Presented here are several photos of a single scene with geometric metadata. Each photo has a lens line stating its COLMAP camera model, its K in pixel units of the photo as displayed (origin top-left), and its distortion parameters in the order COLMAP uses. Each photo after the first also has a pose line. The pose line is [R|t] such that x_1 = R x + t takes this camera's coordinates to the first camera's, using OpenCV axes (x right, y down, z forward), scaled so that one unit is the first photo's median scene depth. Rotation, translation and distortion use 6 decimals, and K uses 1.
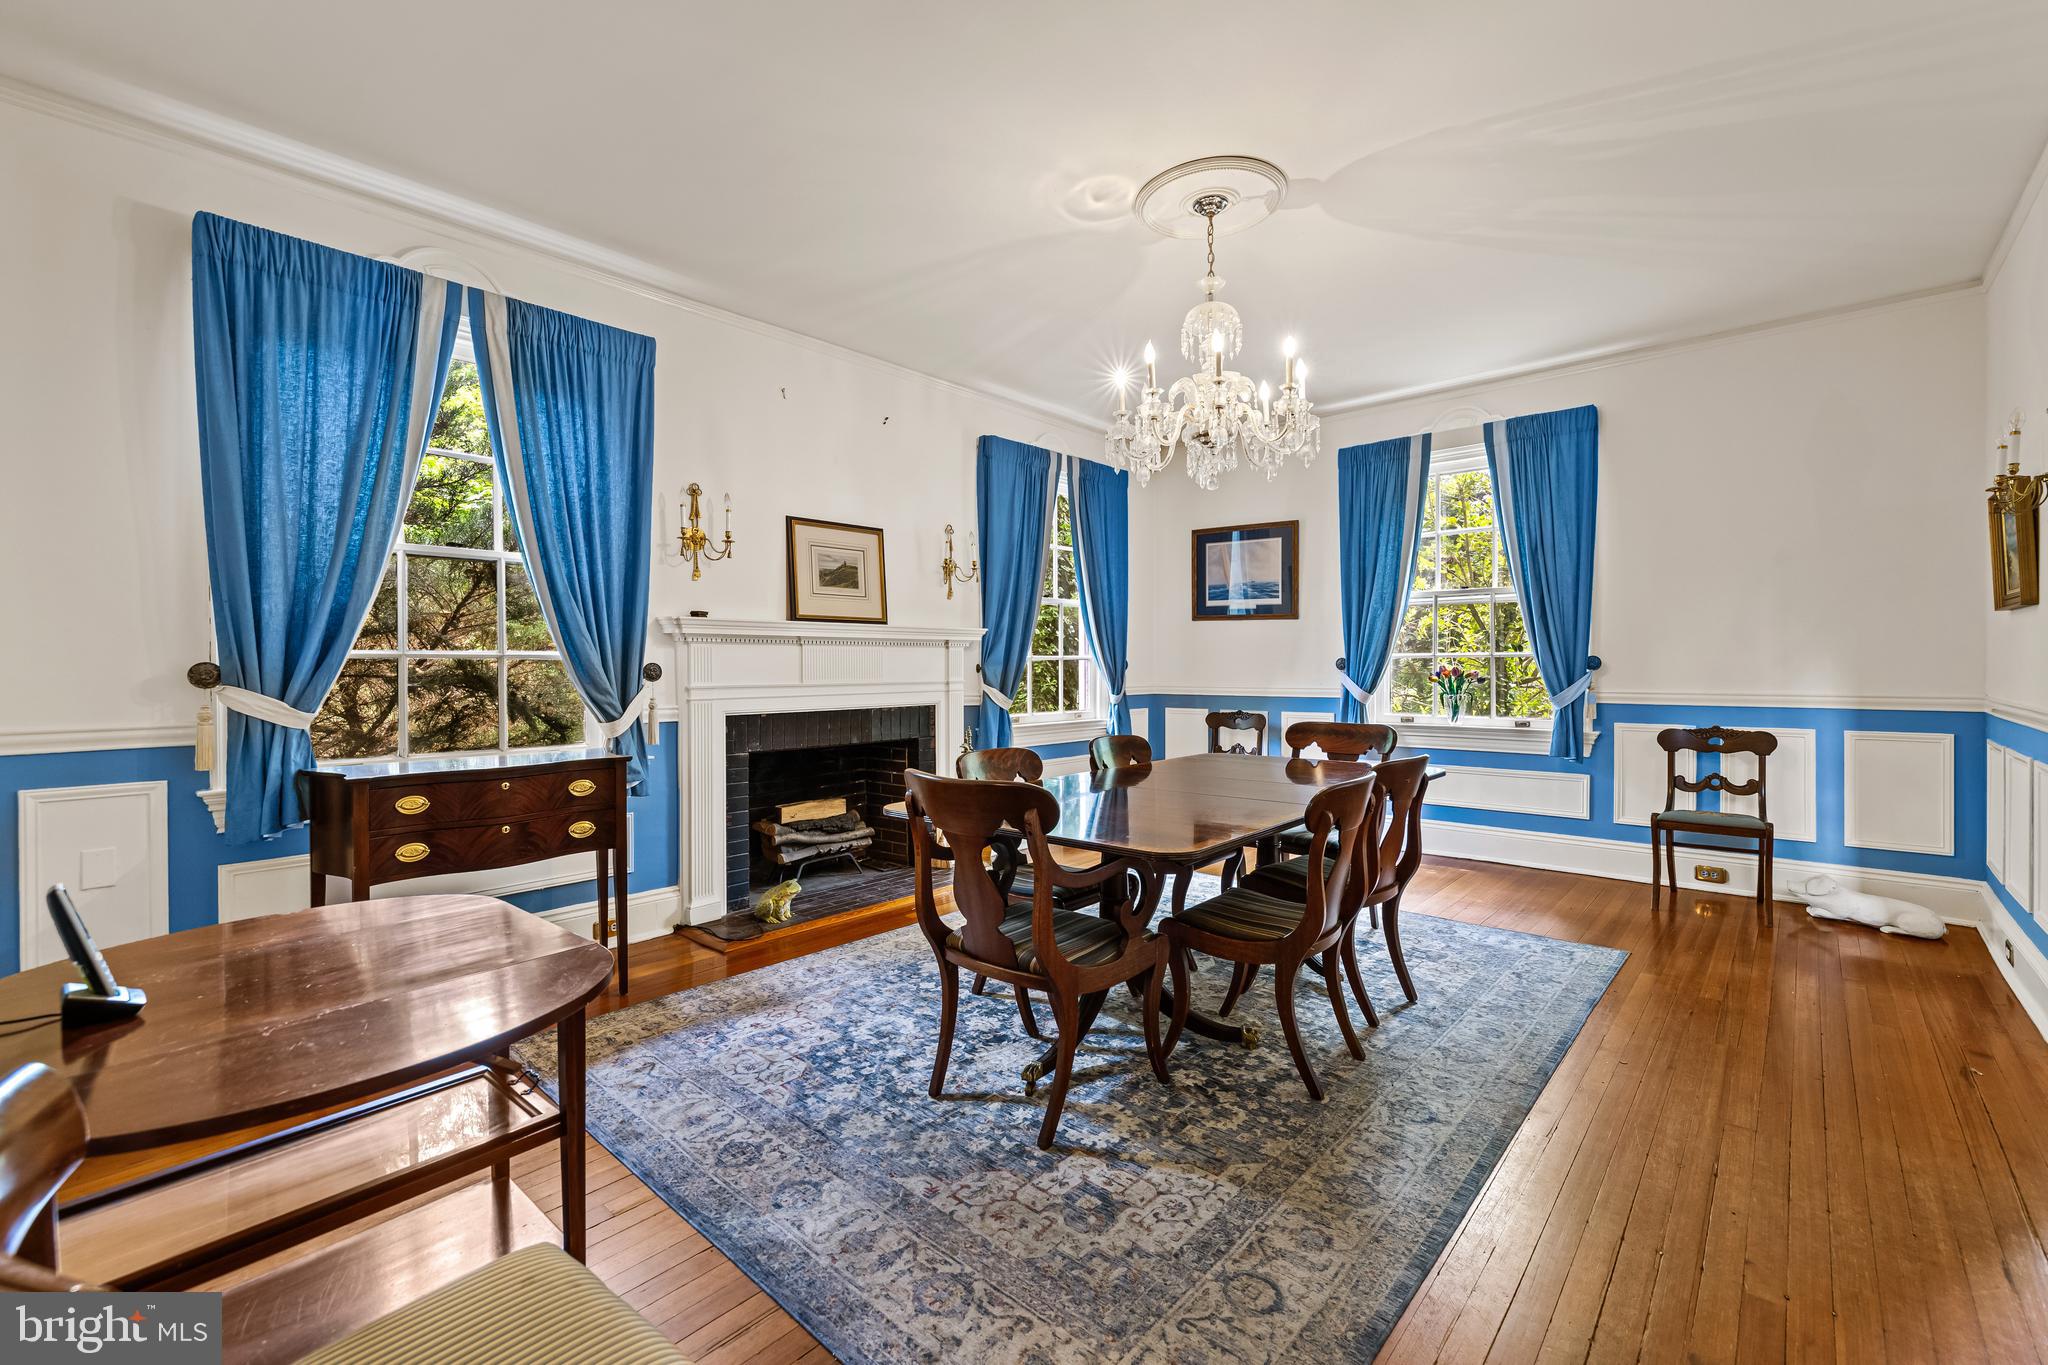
lens RADIAL K [[858.5, 0, 1021.1], [0, 858.5, 676.0], [0, 0, 1]] dist [0.001123, 0.000108]
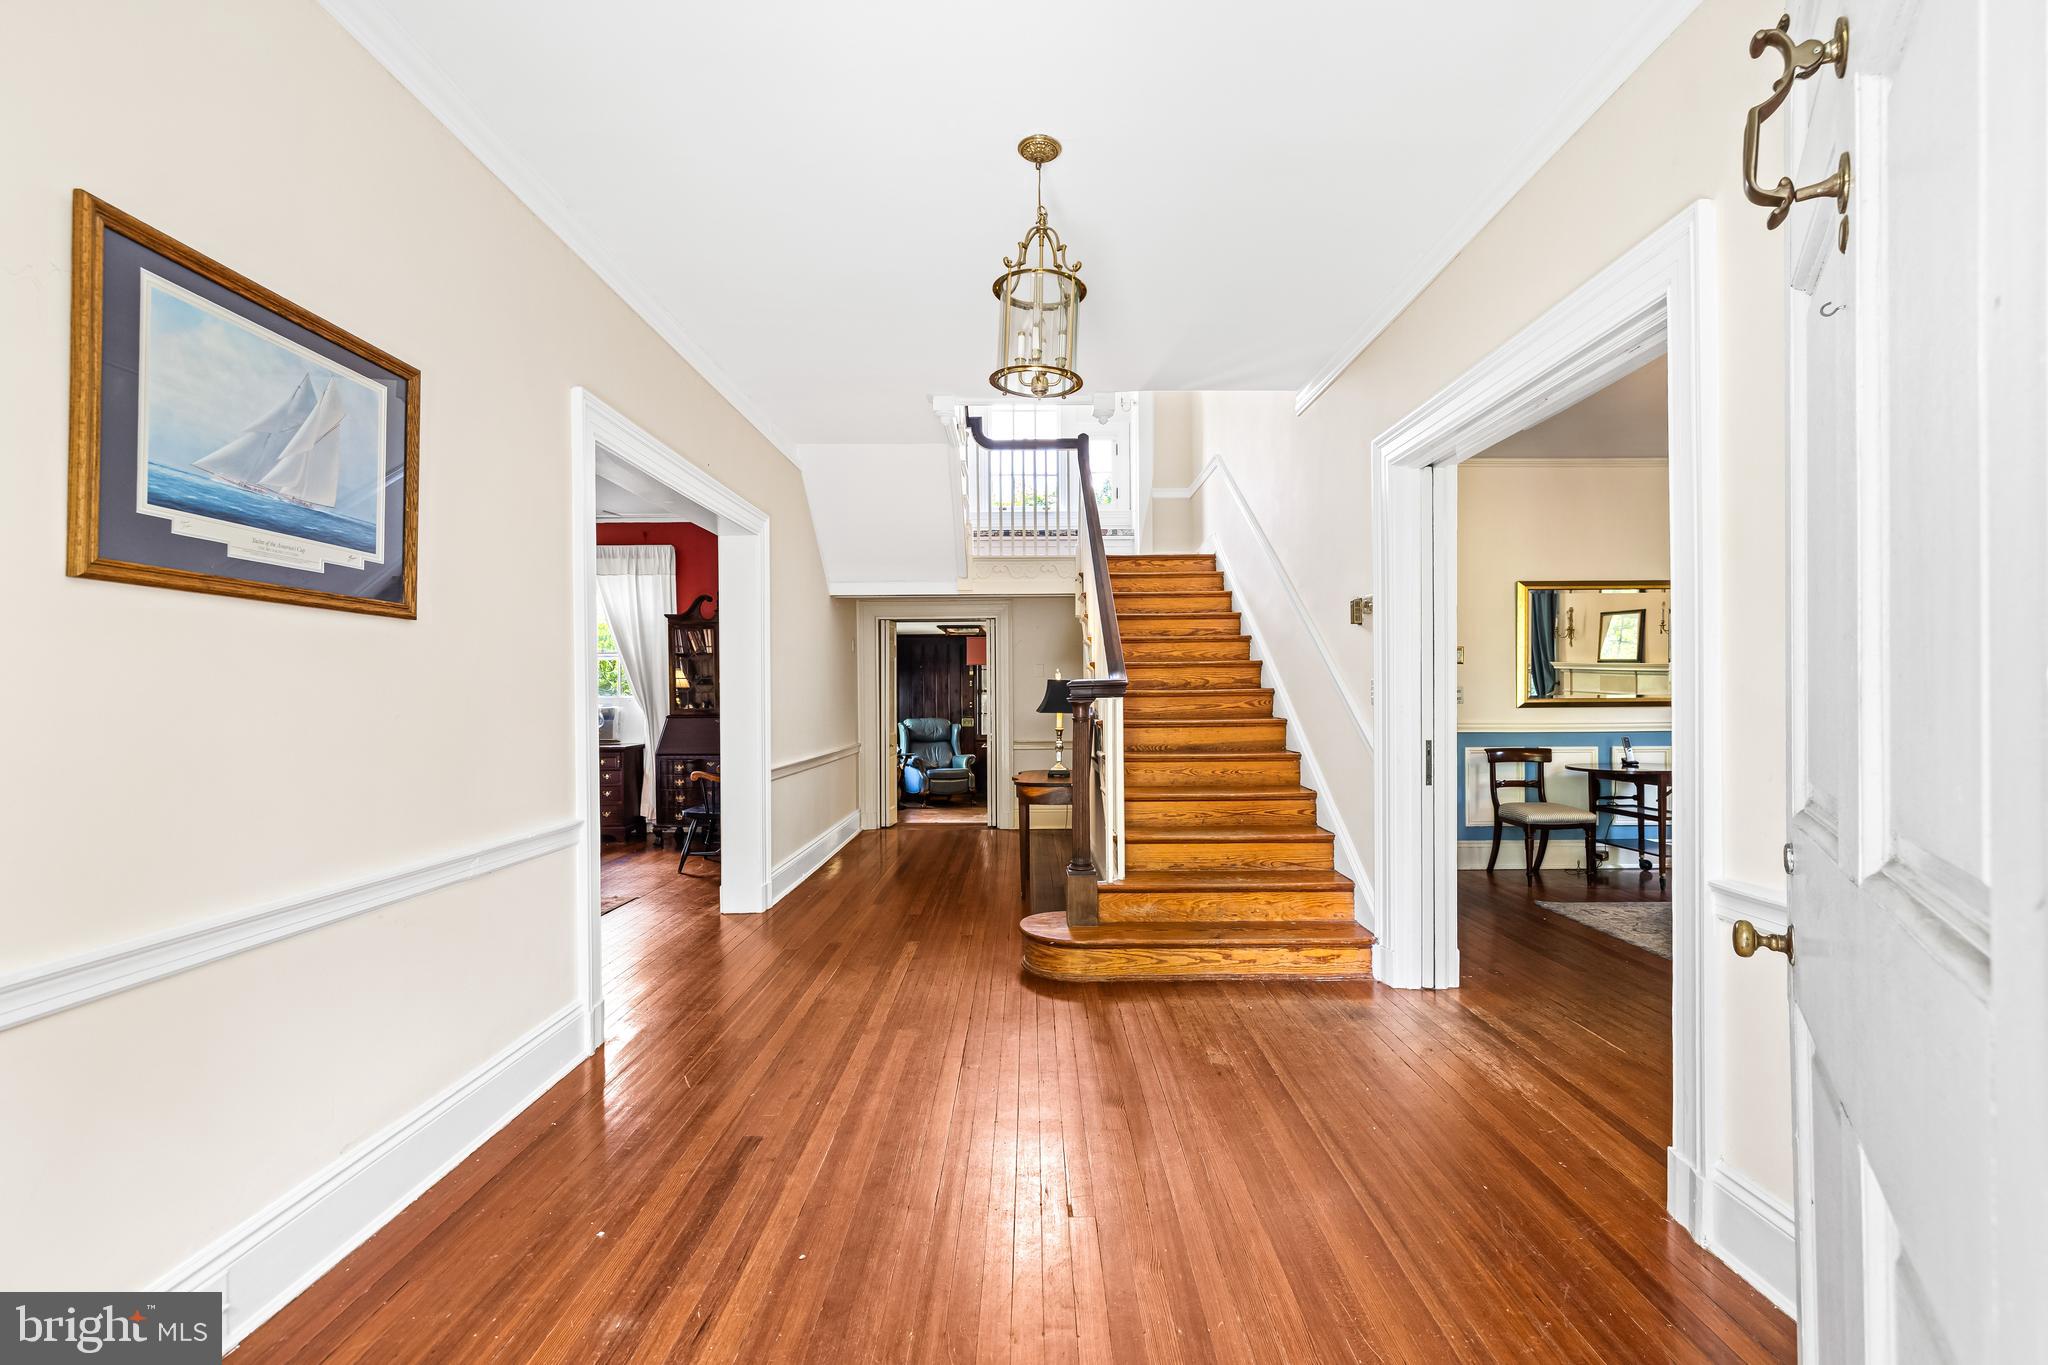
lens RADIAL K [[862.8, 0, 1026.3], [0, 862.8, 687.8], [0, 0, 1]] dist [0.000996, 0.000189]
pose [[-0.666909, 0.013603, 0.745015, -0.208342], [0.021647, 0.999765, 0.001124, -0.042347], [-0.744824, 0.016877, -0.667047, 1.442549]]
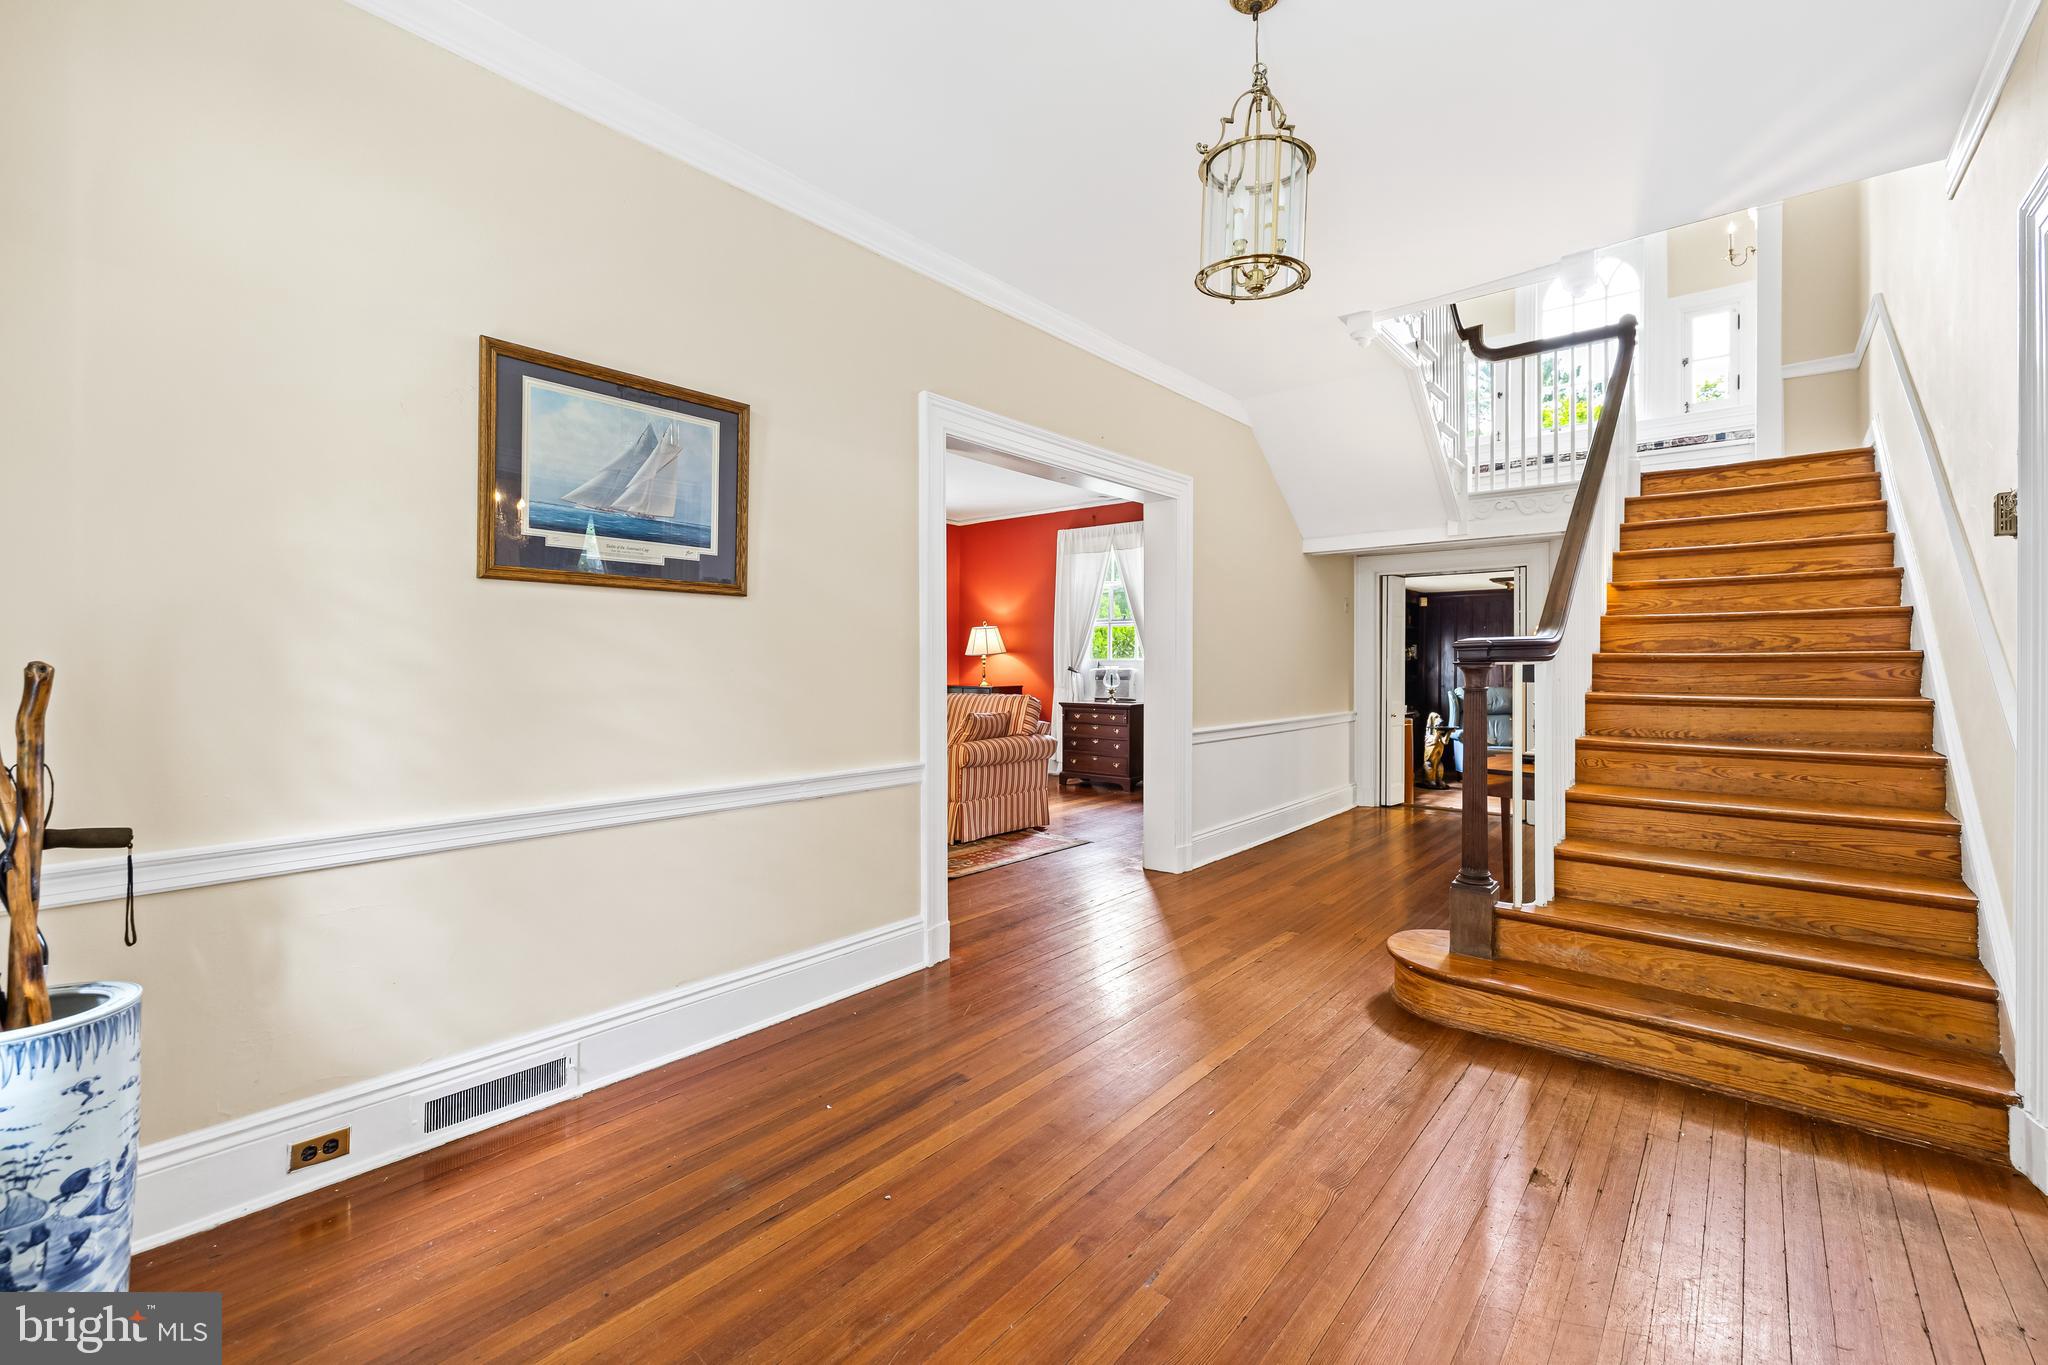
lens RADIAL K [[856.7, 0, 1025.2], [0, 856.7, 655.8], [0, 0, 1]] dist [0.000568, 0.000401]
pose [[-0.035600, 0.009634, 0.999320, -0.259097], [0.016898, 0.999816, -0.009037, -0.033754], [-0.999223, 0.016565, -0.035756, 1.167095]]
